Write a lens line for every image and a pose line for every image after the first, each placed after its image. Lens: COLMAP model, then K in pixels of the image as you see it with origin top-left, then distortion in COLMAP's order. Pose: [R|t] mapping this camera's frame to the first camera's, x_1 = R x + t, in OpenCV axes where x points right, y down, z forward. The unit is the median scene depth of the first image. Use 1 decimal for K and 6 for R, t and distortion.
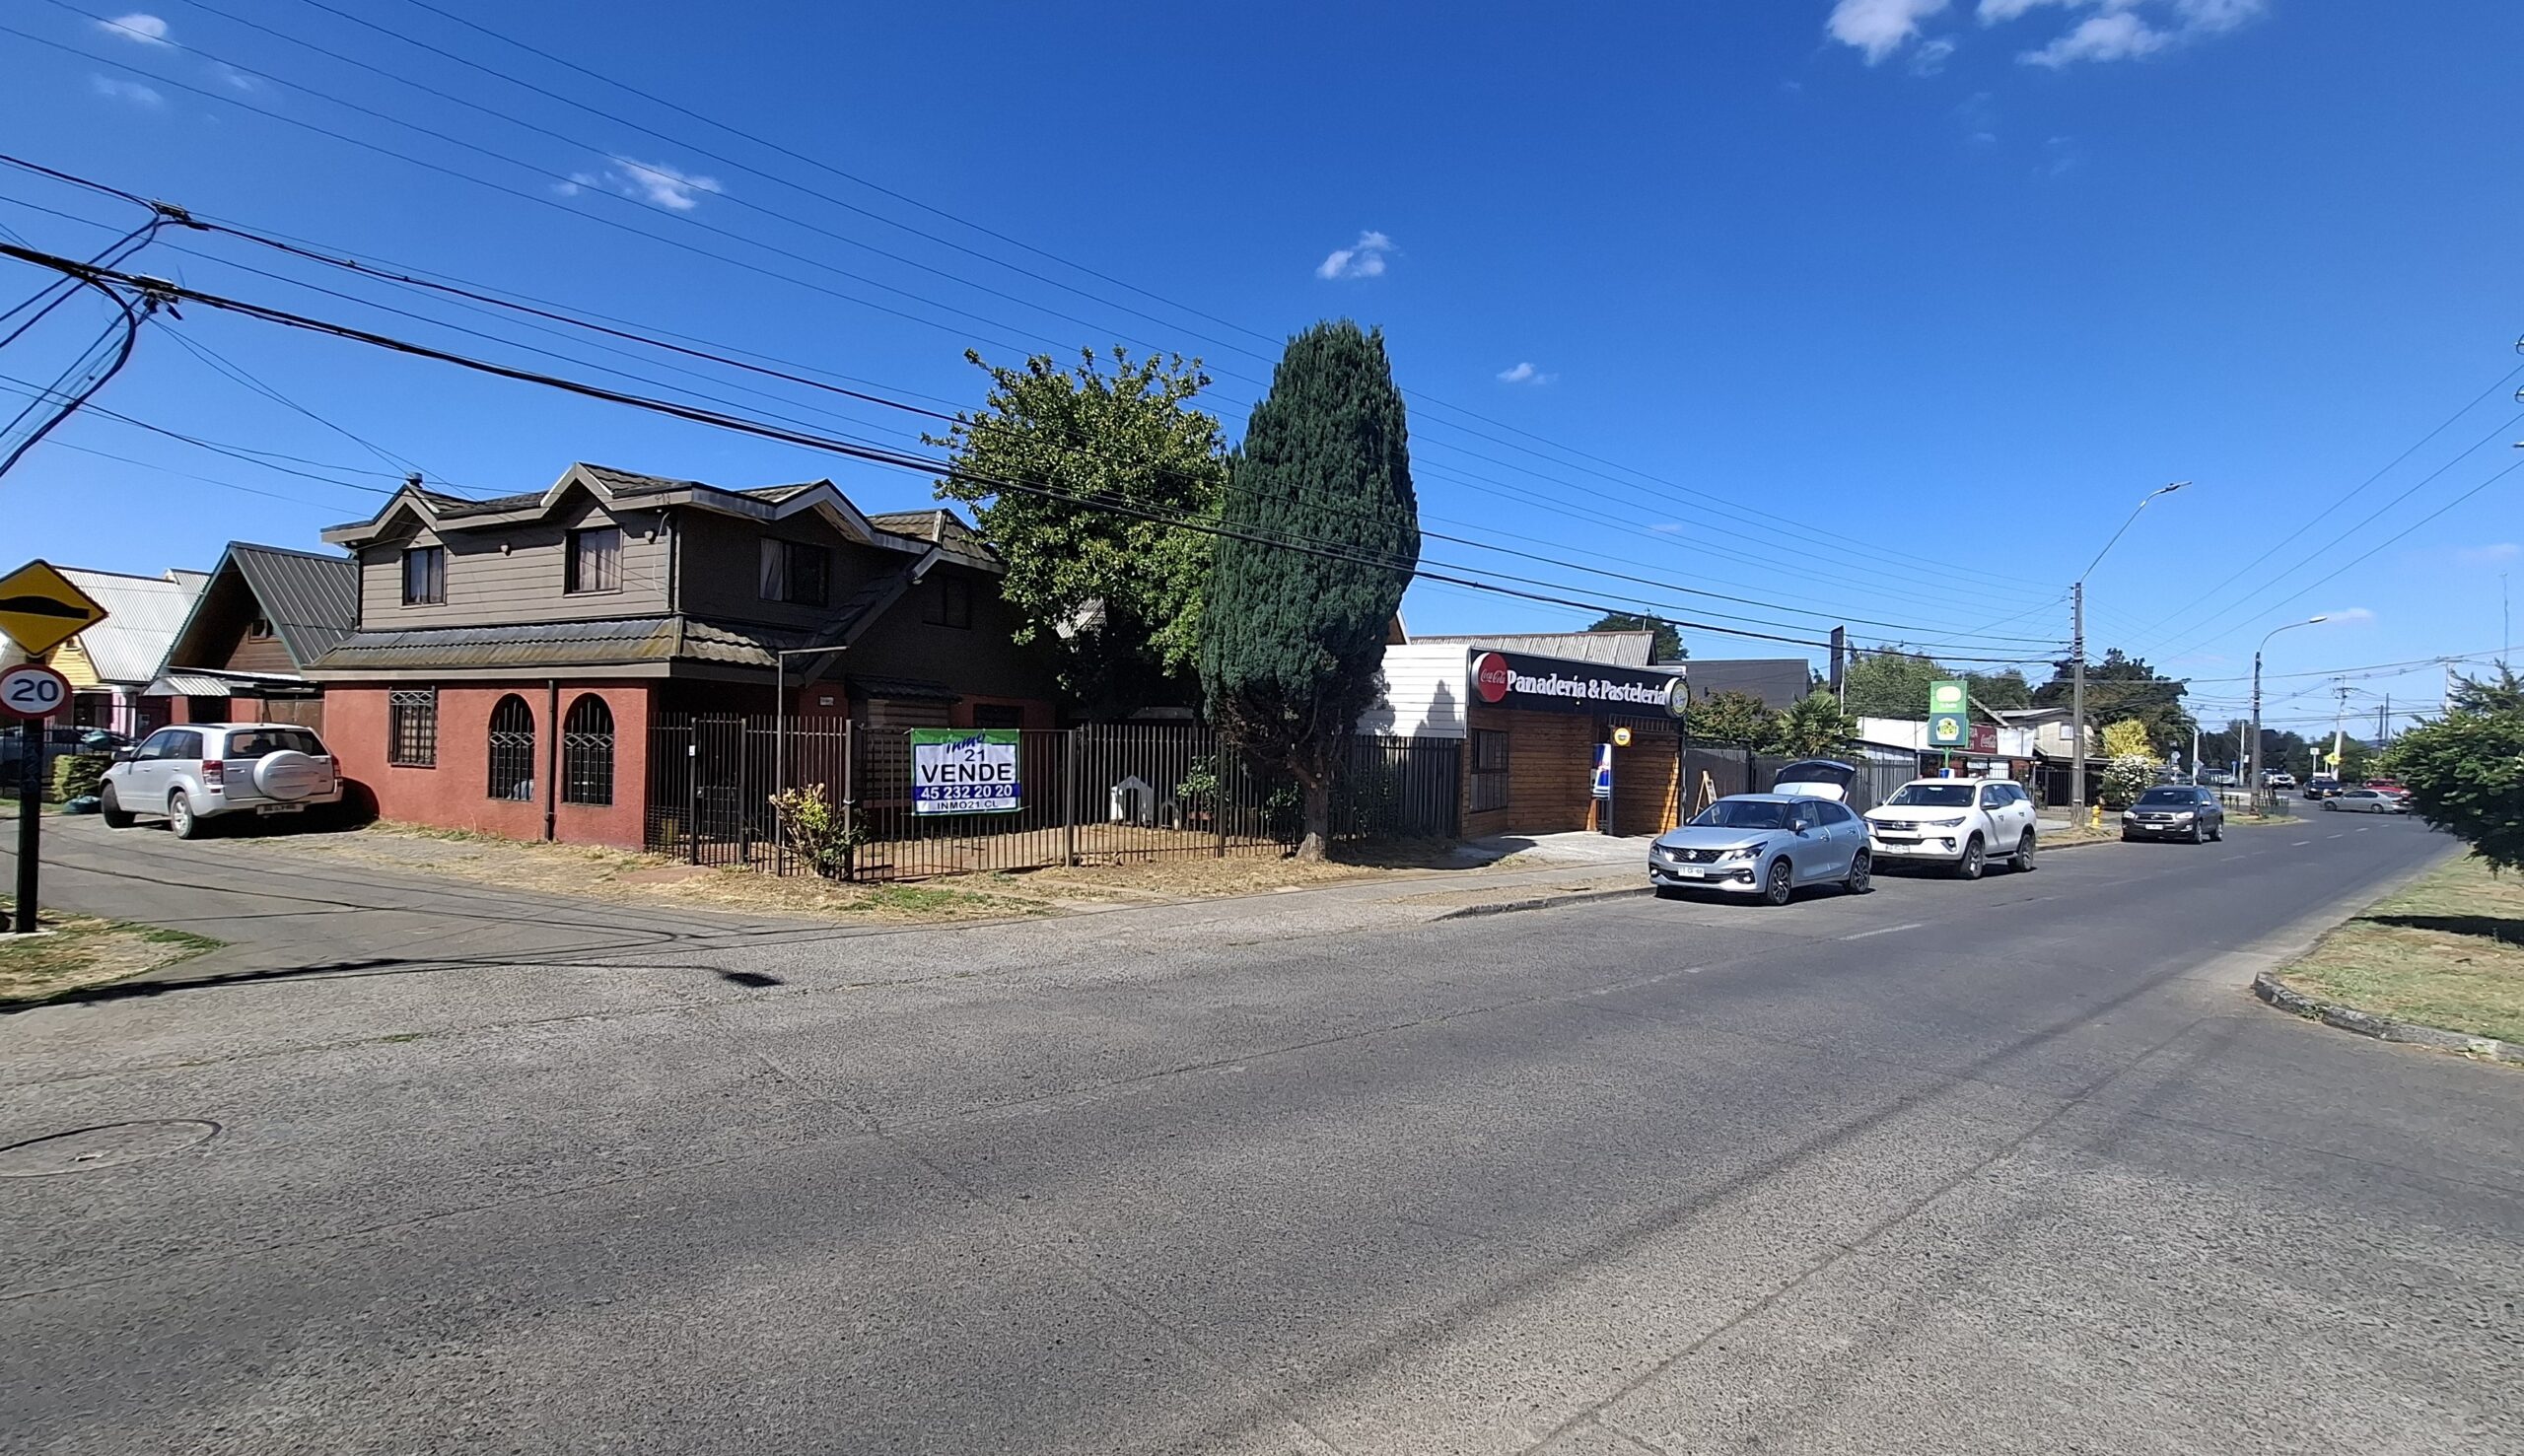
lens RADIAL K [[970.5, 0, 1262.0], [0, 970.5, 728.0], [0, 0, 1]] dist [-0.000404, -0.000064]
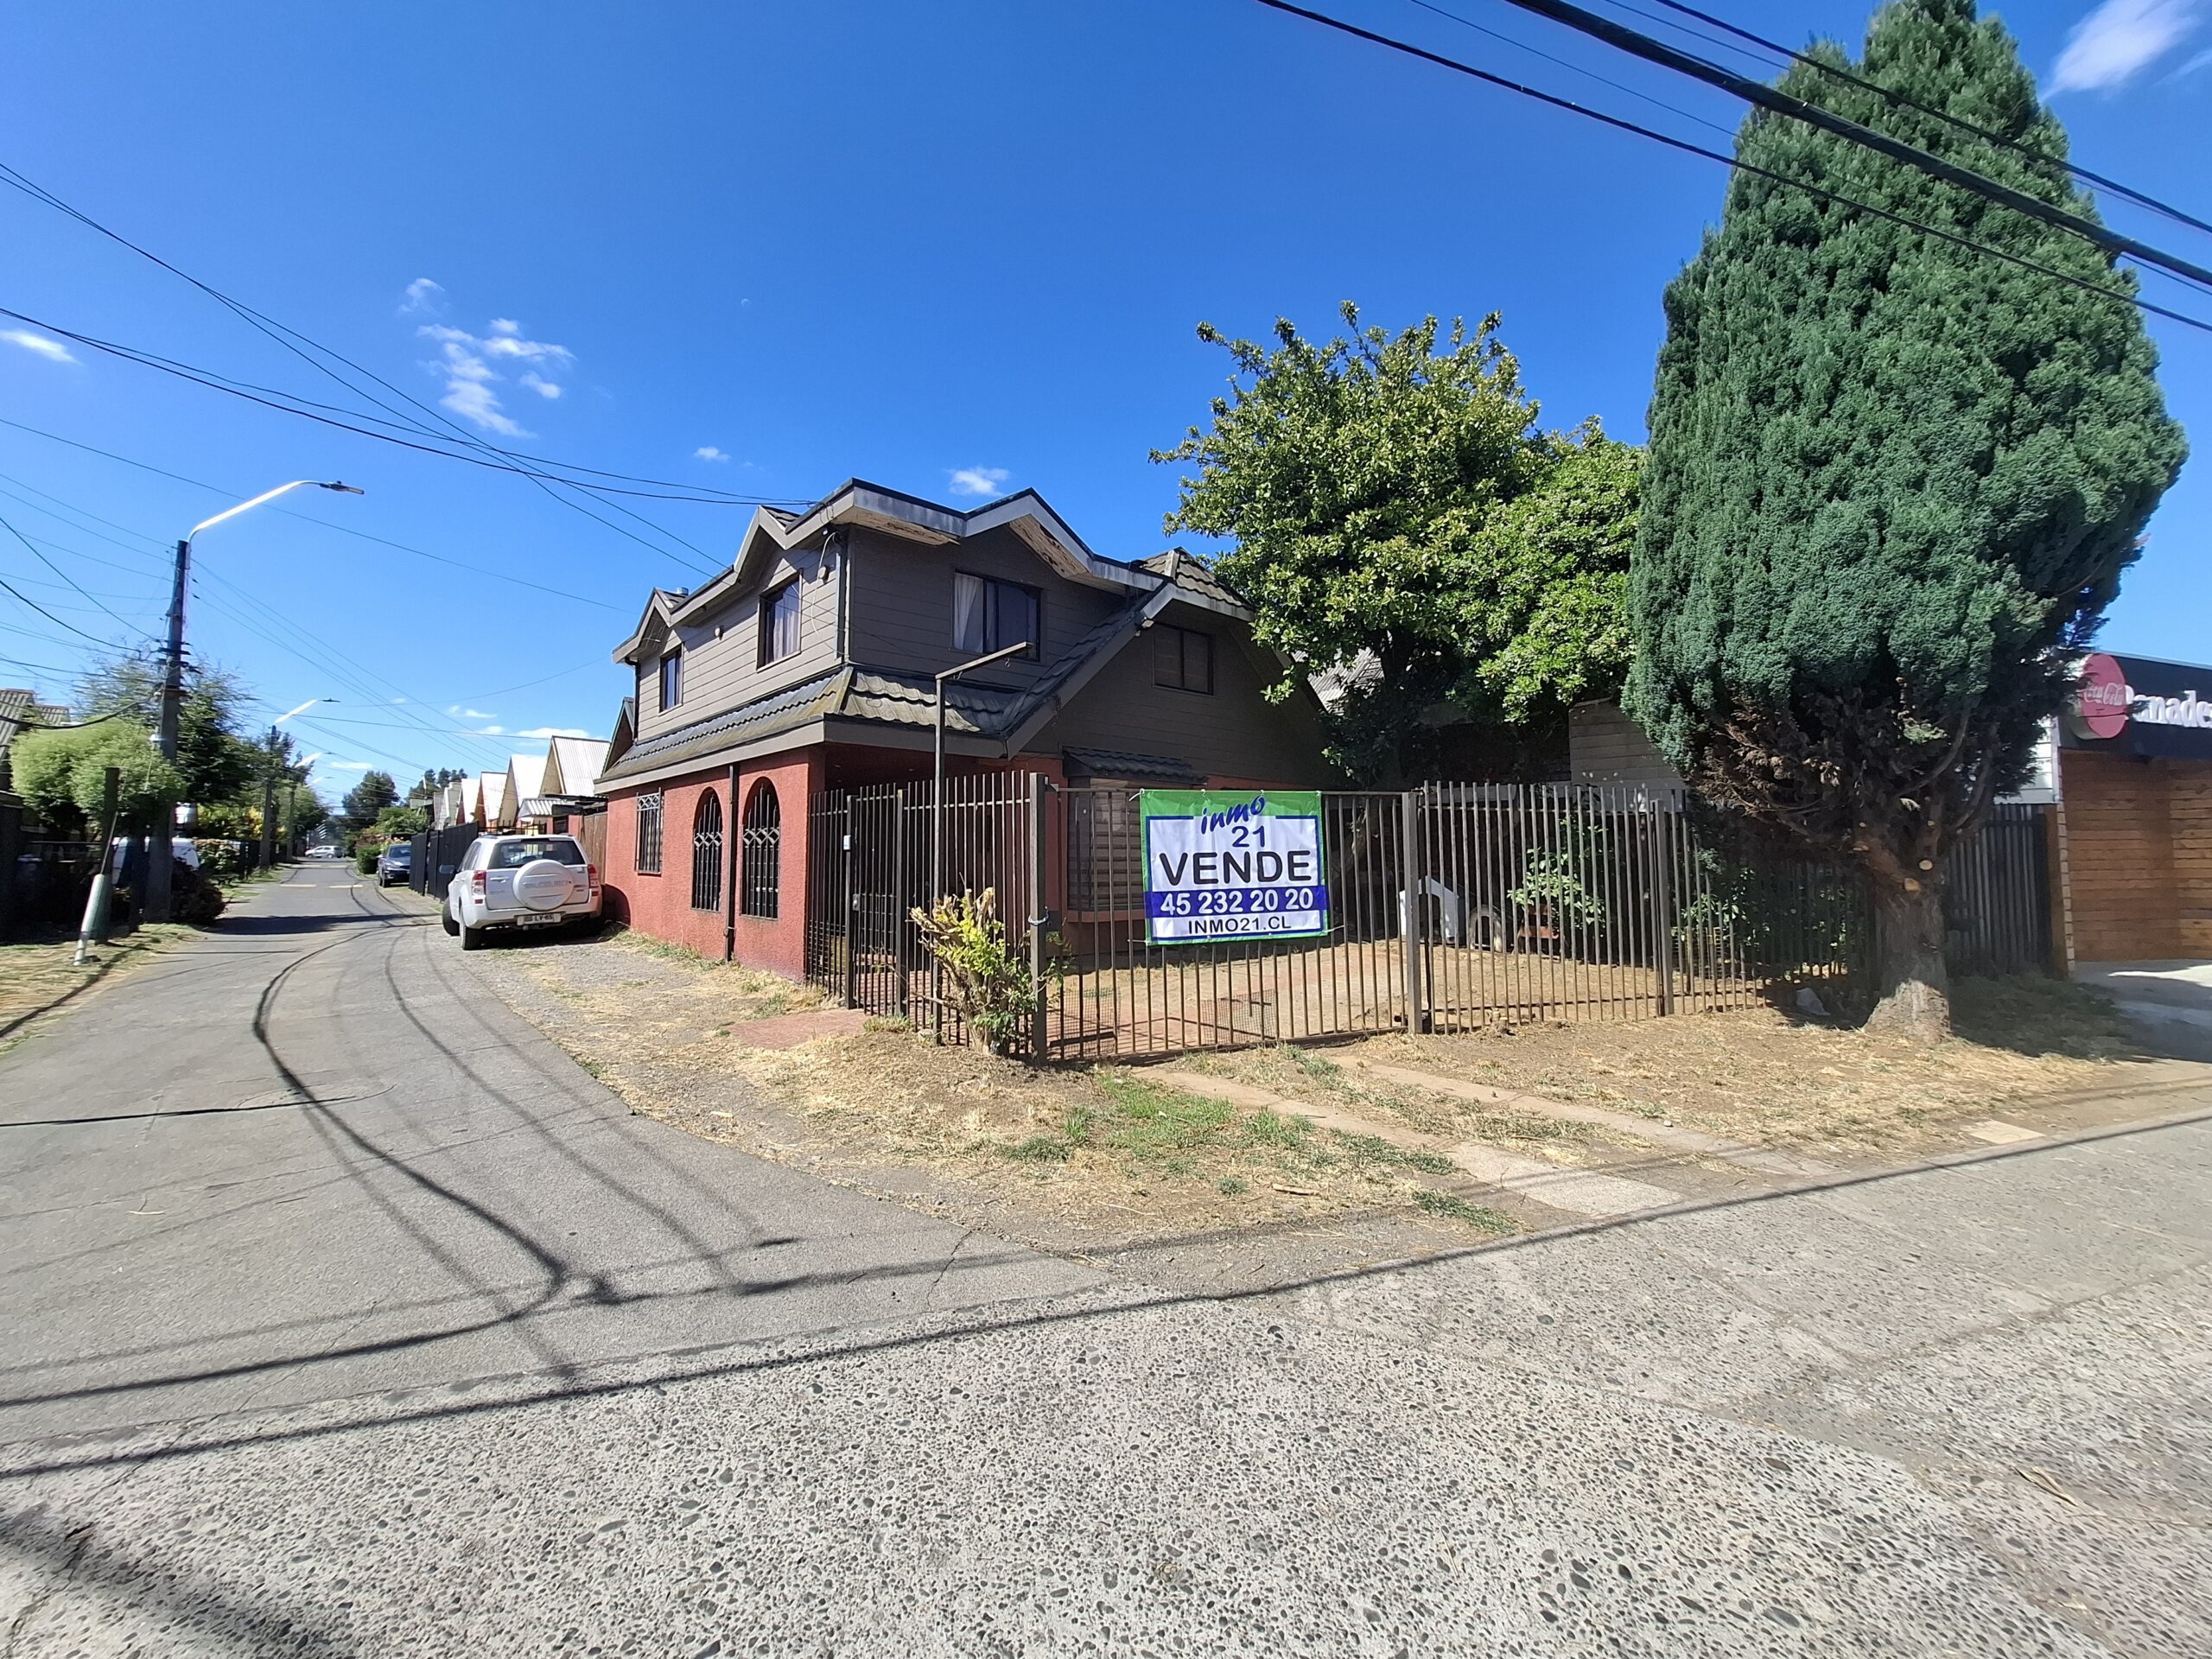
lens RADIAL K [[873.7, 0, 1106.0], [0, 873.7, 829.5], [0, 0, 1]] dist [0.000876, -0.000039]
pose [[0.921472, -0.032937, -0.387047, -0.156595], [0.028229, 0.999442, -0.017844, 0.027506], [0.387419, 0.005516, 0.921887, 0.445584]]
